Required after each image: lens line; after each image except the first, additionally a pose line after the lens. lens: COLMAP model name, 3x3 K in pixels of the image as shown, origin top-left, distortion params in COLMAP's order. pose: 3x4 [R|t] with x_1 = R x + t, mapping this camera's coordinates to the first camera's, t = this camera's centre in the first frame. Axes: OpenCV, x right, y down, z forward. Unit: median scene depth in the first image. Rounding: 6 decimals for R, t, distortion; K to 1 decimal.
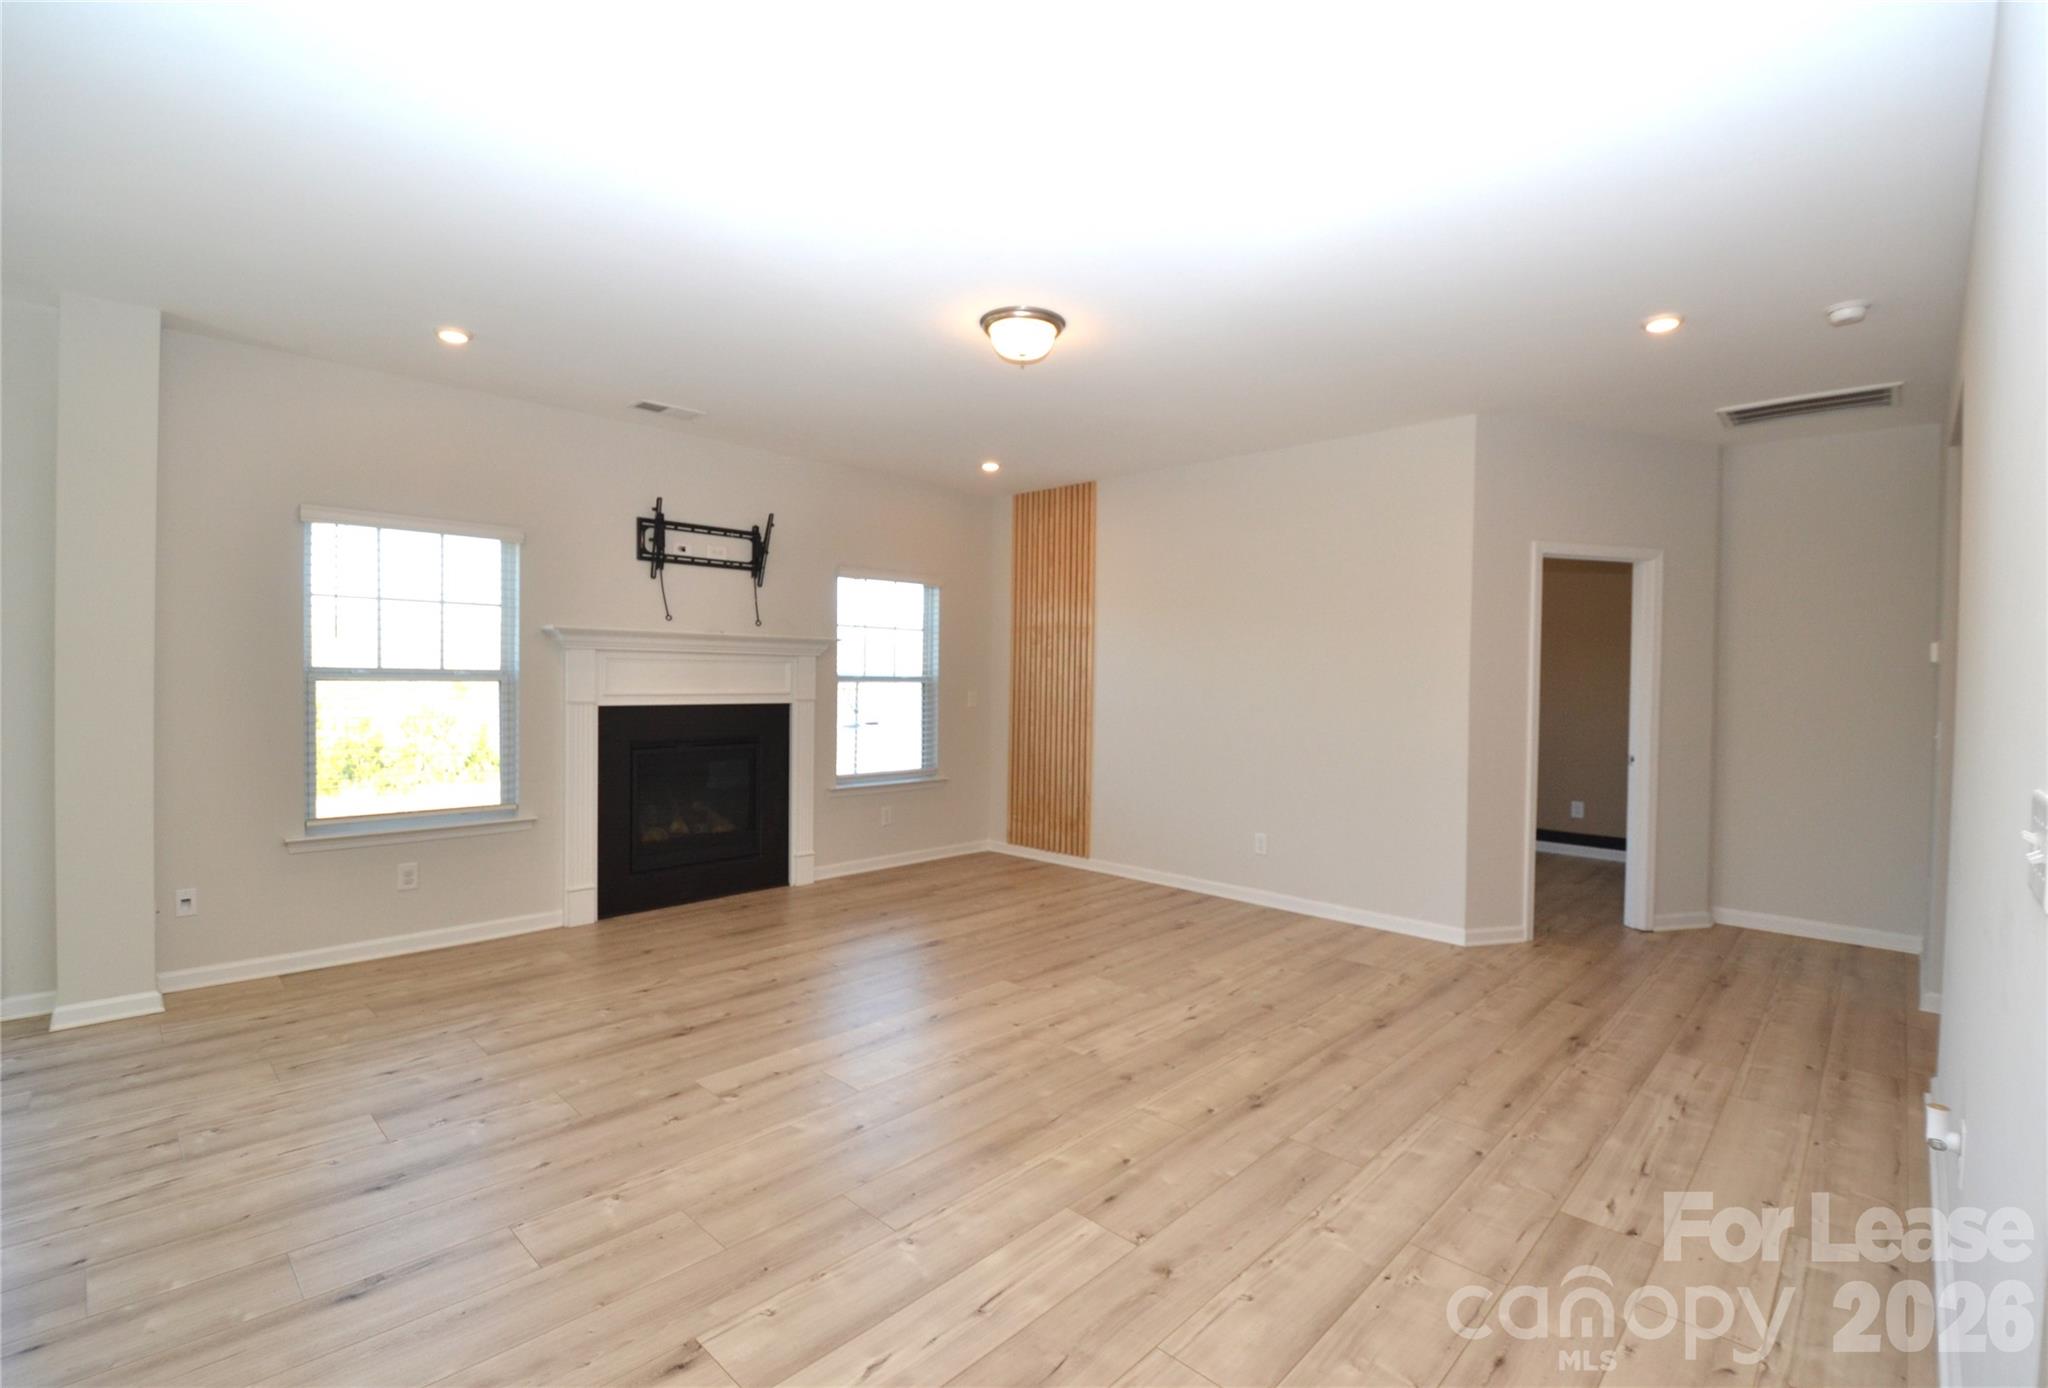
lens RADIAL K [[917.5, 0, 1035.4], [0, 917.5, 691.9], [0, 0, 1]] dist [-0.000718, -0.009898]
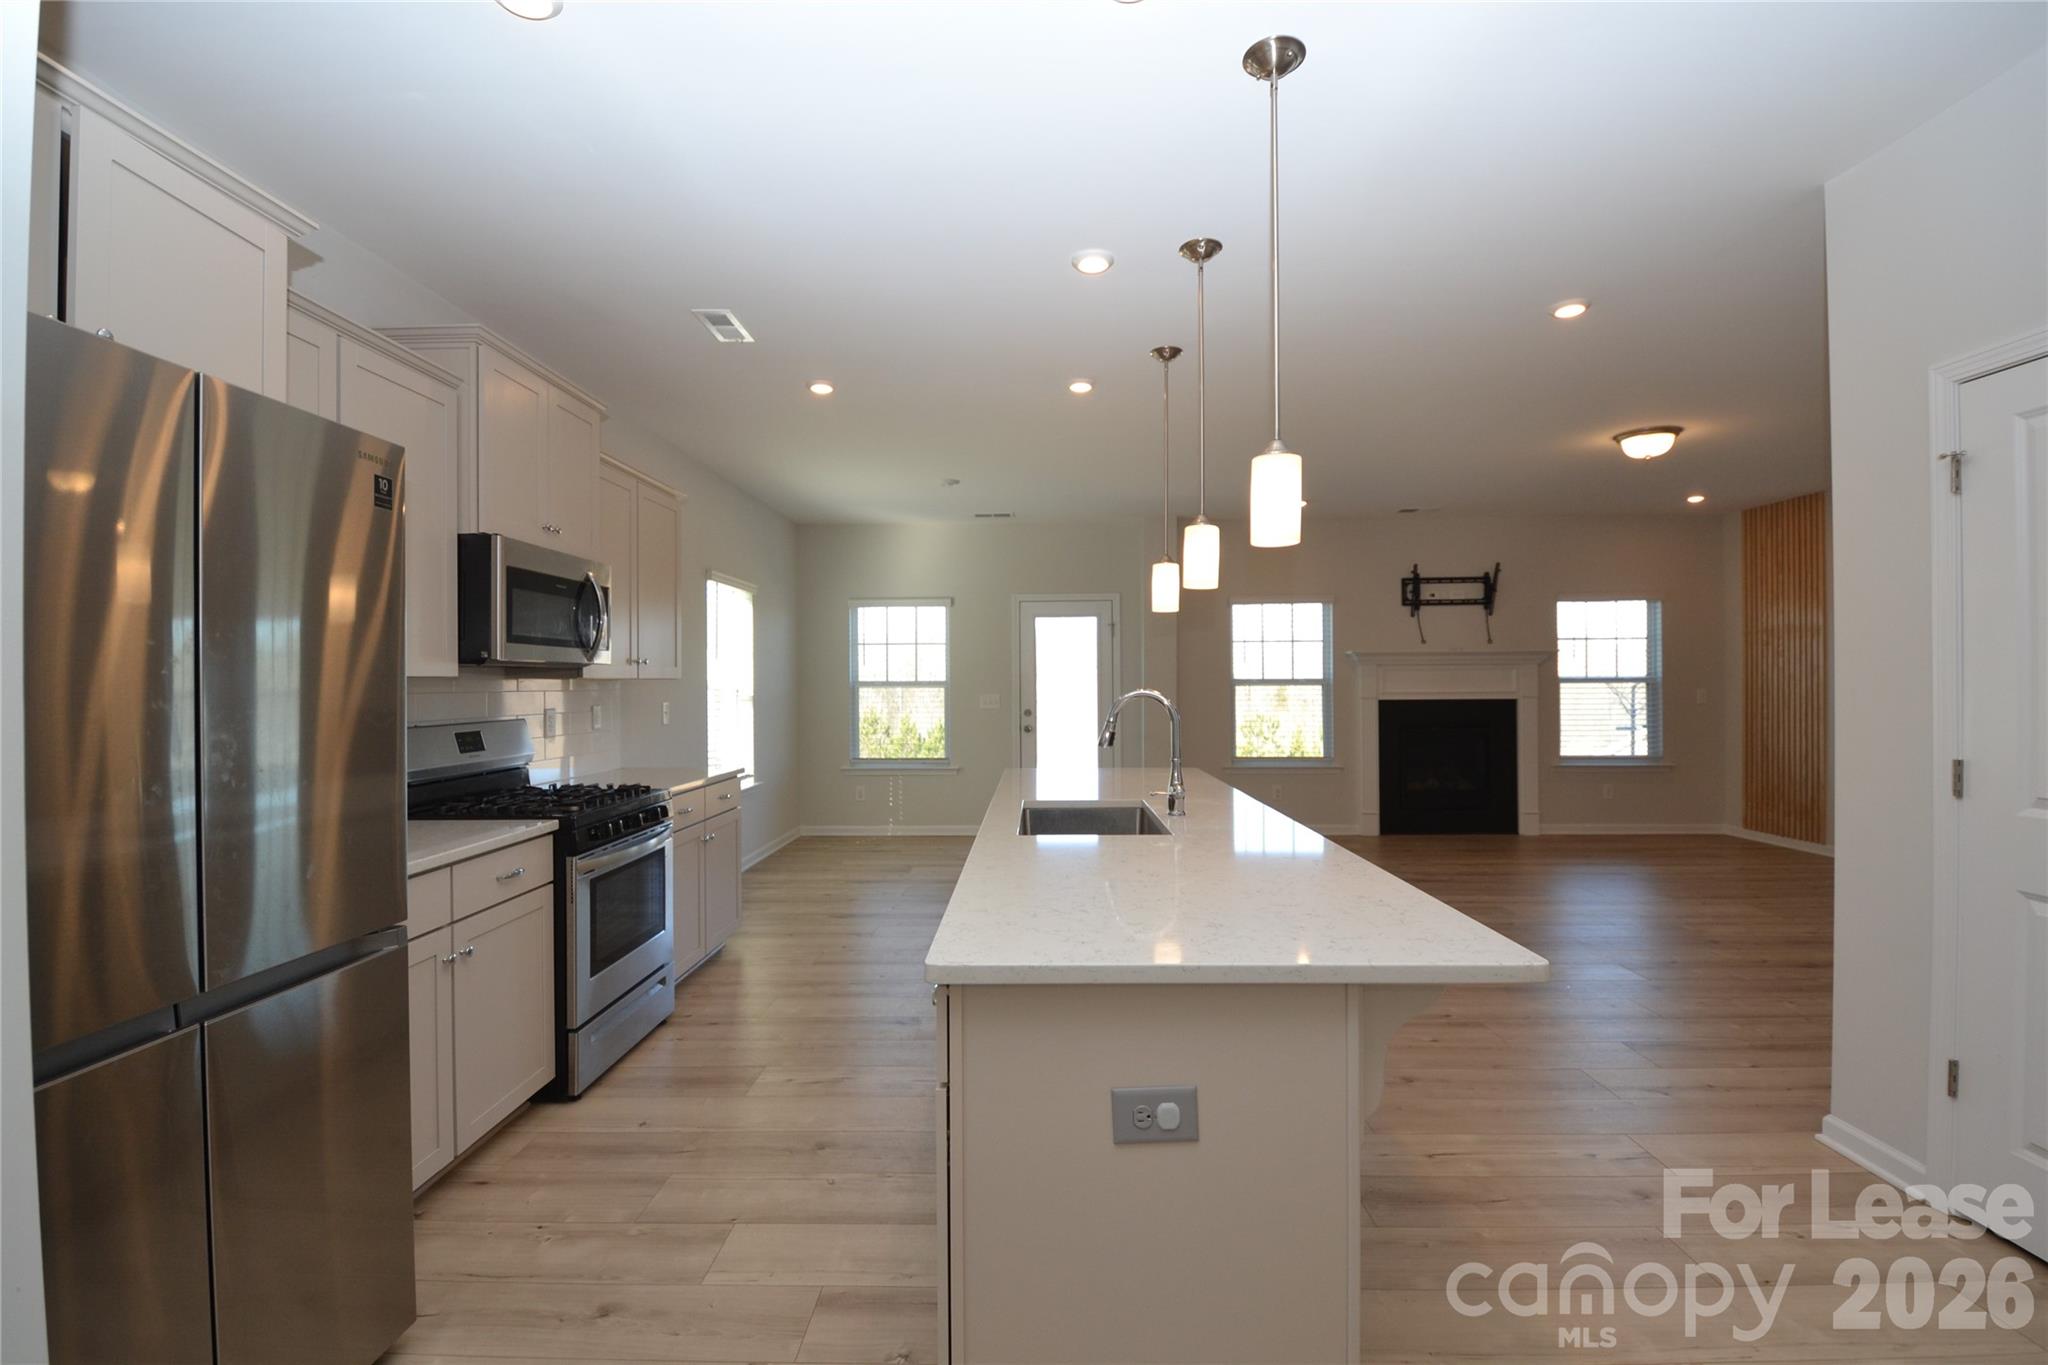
lens RADIAL K [[915.2, 0, 1029.2], [0, 915.2, 682.7], [0, 0, 1]] dist [0.012632, -0.014309]
pose [[0.681503, -0.016674, -0.731625, 0.259493], [0.003518, 0.999803, -0.019509, 0.013242], [0.731806, 0.010721, 0.681428, -0.499291]]
